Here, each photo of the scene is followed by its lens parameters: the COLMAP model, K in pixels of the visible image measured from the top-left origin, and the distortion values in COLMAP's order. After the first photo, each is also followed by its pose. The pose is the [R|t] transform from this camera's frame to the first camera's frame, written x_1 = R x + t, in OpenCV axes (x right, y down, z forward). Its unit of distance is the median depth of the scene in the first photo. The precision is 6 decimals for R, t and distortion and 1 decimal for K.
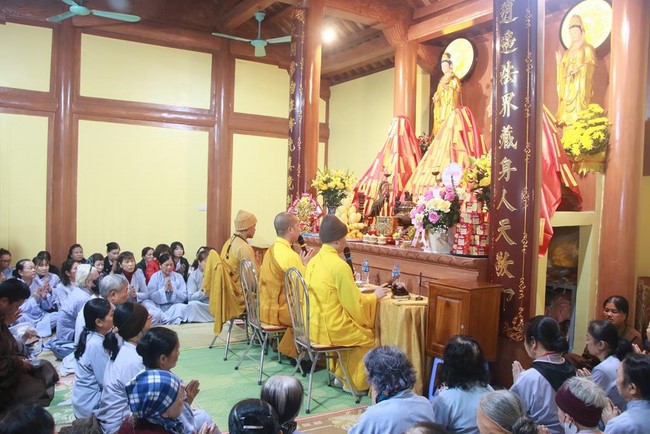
lens RADIAL K [[528.7, 0, 325.0], [0, 528.7, 217.0], [0, 0, 1]] dist [-0.184901, 0.161734]
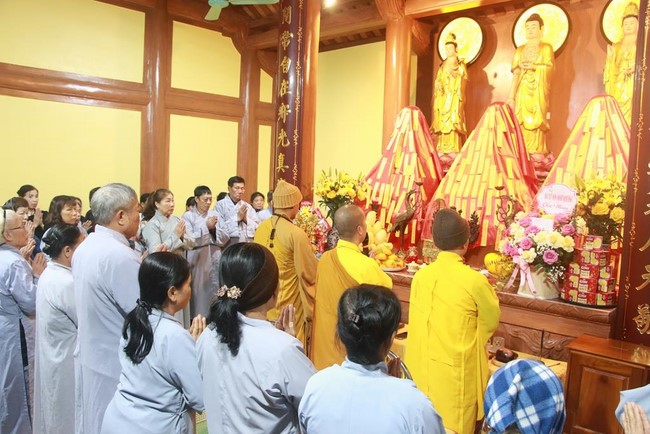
lens RADIAL K [[528.7, 0, 325.0], [0, 528.7, 217.0], [0, 0, 1]] dist [-0.184901, 0.161734]
pose [[0.970288, -0.010634, 0.241719, -0.197895], [-0.002922, 0.998446, 0.055656, -0.065607], [-0.241935, -0.054708, 0.968749, 0.226212]]
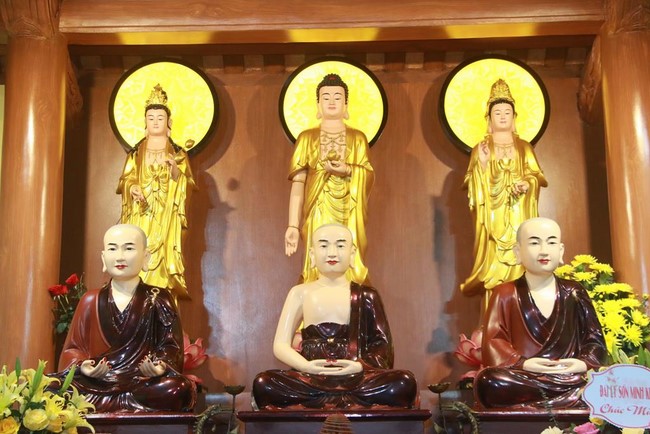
lens RADIAL K [[1029.5, 0, 325.0], [0, 1029.5, 217.0], [0, 0, 1]] dist [0.141135, 0.107948]
pose [[0.561981, 0.153533, 0.812776, -0.382638], [0.048136, 0.974886, -0.217439, -0.034953], [-0.825749, 0.161320, 0.540477, 0.507940]]
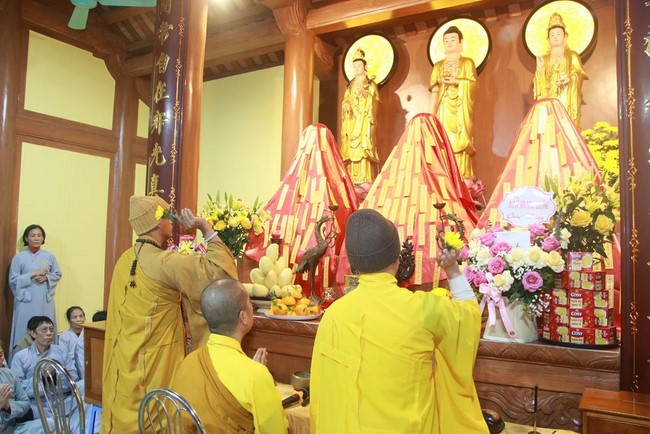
lens RADIAL K [[528.7, 0, 325.0], [0, 528.7, 217.0], [0, 0, 1]] dist [-0.184901, 0.161734]
pose [[0.900052, 0.018822, 0.435375, -0.152149], [0.014557, 0.997211, -0.073205, -0.020021], [-0.435539, 0.072226, 0.897268, 0.392724]]
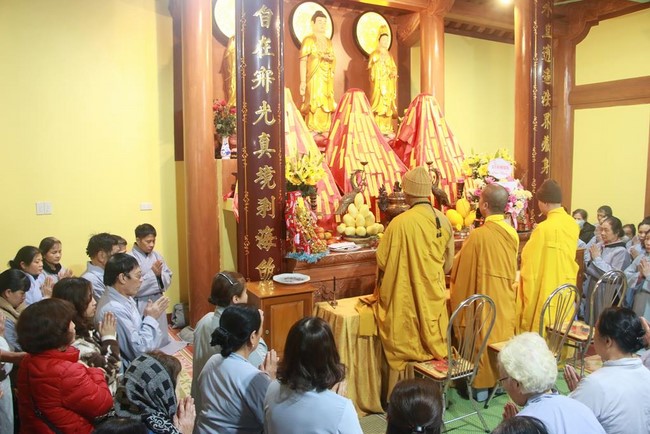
lens RADIAL K [[528.7, 0, 325.0], [0, 528.7, 217.0], [0, 0, 1]] dist [-0.184901, 0.161734]
pose [[0.058037, -0.136731, 0.988907, -0.677368], [0.037164, 0.990186, 0.134727, -0.100227], [-0.997622, 0.028933, 0.062549, 0.916659]]
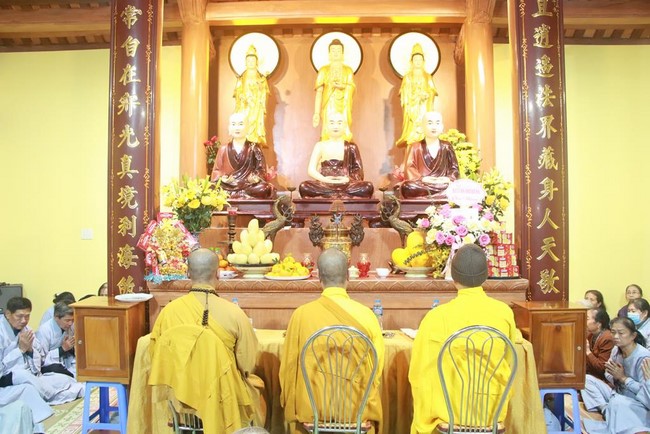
lens RADIAL K [[528.7, 0, 325.0], [0, 528.7, 217.0], [0, 0, 1]] dist [-0.184901, 0.161734]
pose [[0.568417, -0.016536, 0.822575, -0.446543], [0.039204, 0.999207, -0.007005, -0.028028], [-0.821806, 0.036230, 0.568614, 0.469617]]
